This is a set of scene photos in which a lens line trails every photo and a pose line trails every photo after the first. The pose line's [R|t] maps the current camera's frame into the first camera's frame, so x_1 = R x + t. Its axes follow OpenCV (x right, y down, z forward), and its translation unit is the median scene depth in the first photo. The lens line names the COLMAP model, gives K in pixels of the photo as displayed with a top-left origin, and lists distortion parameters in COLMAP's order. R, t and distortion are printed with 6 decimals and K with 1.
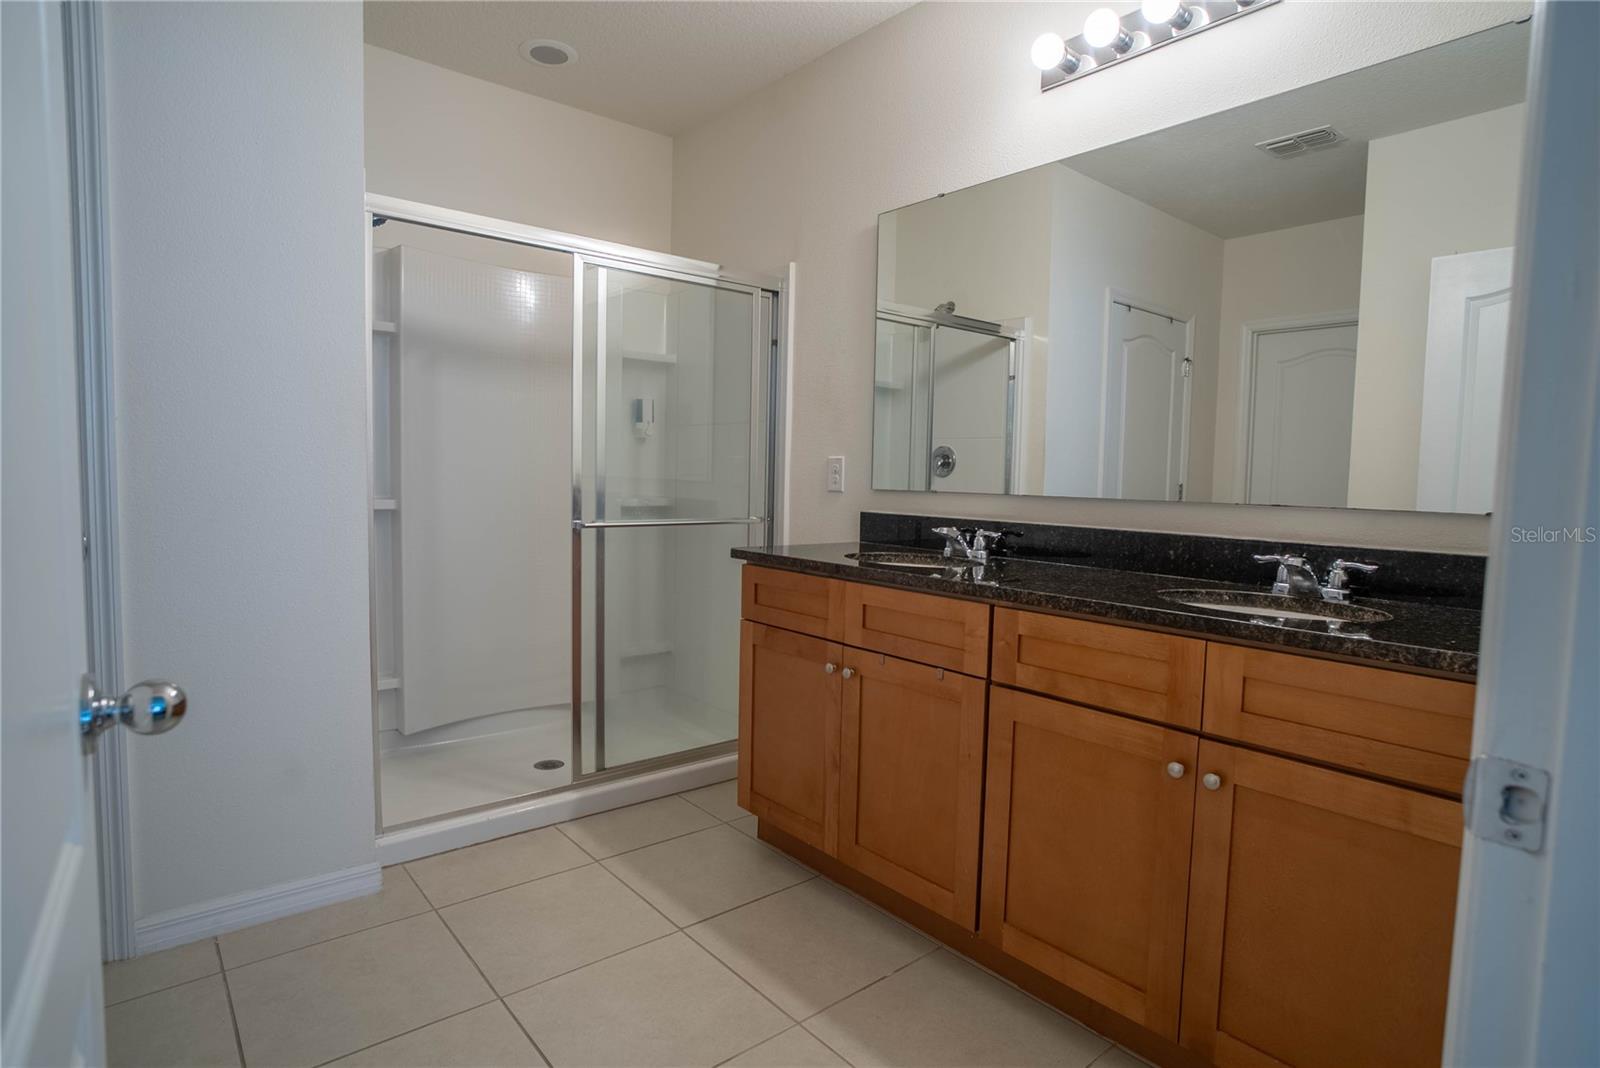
lens RADIAL K [[841.2, 0, 806.0], [0, 841.2, 538.5], [0, 0, 1]] dist [-0.019352, 0.001679]
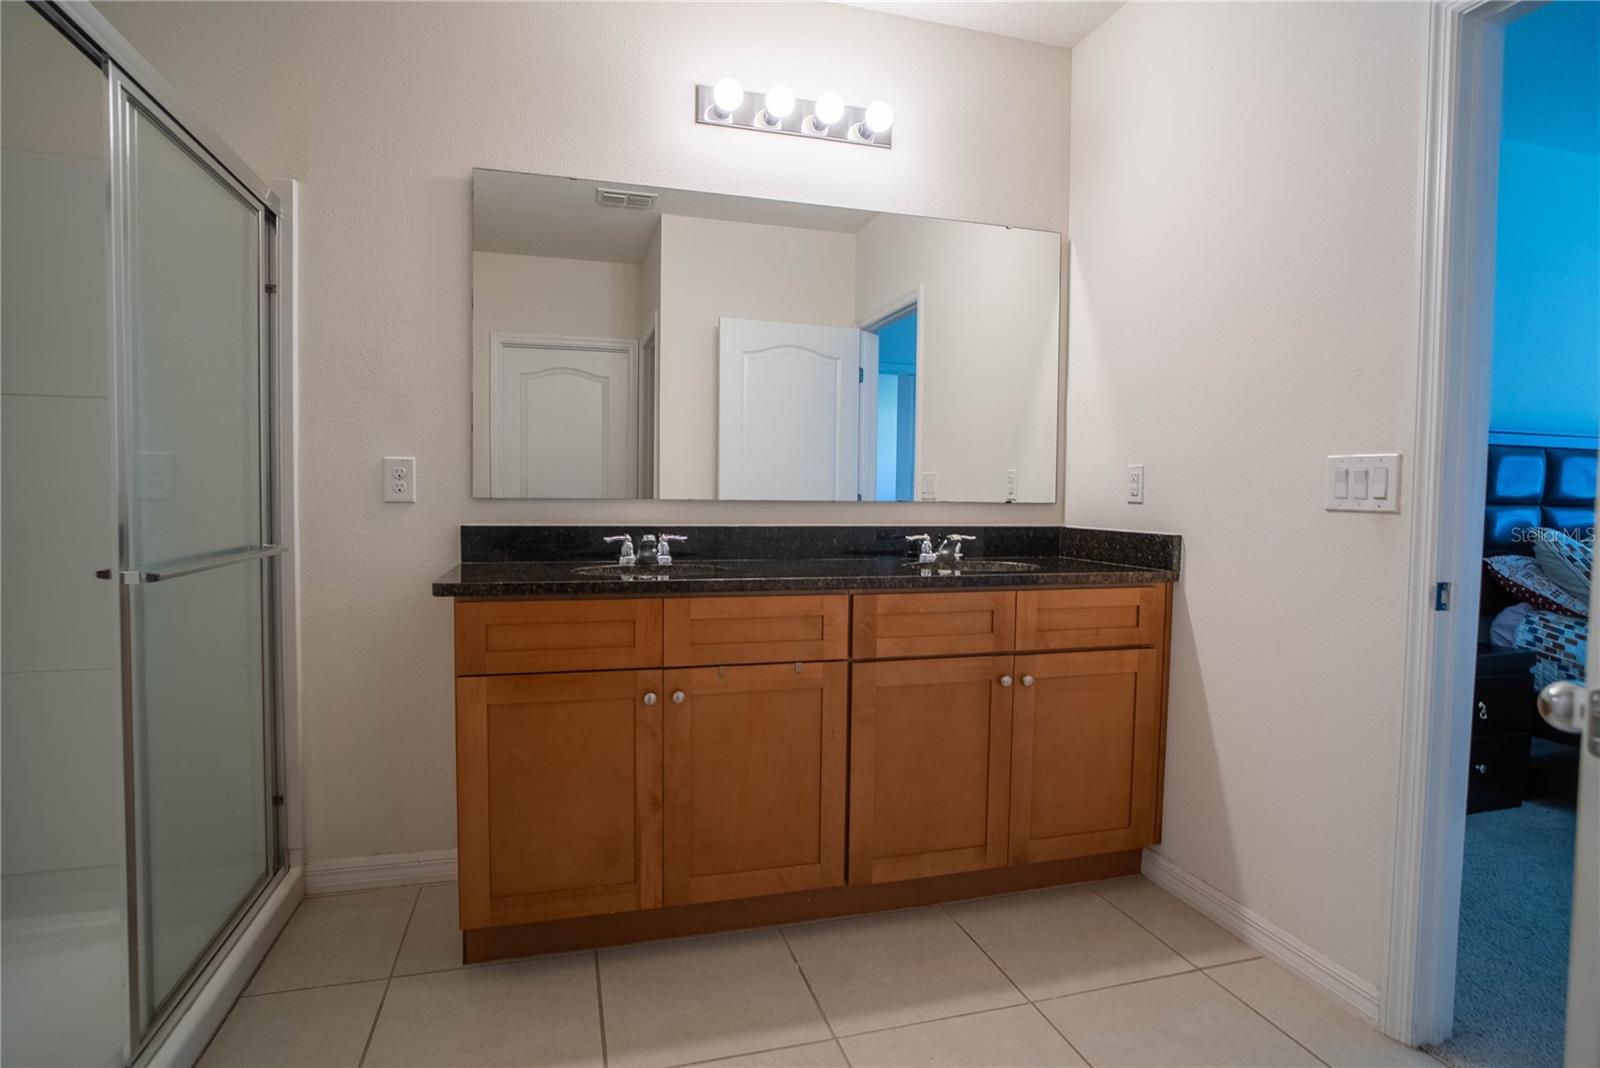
lens RADIAL K [[841.2, 0, 794.2], [0, 841.2, 530.2], [0, 0, 1]] dist [-0.019352, 0.001679]
pose [[0.413252, -0.063235, 0.908419, -0.678087], [0.066719, 0.997007, 0.039050, -0.047150], [-0.908169, 0.044471, 0.416234, 0.462735]]
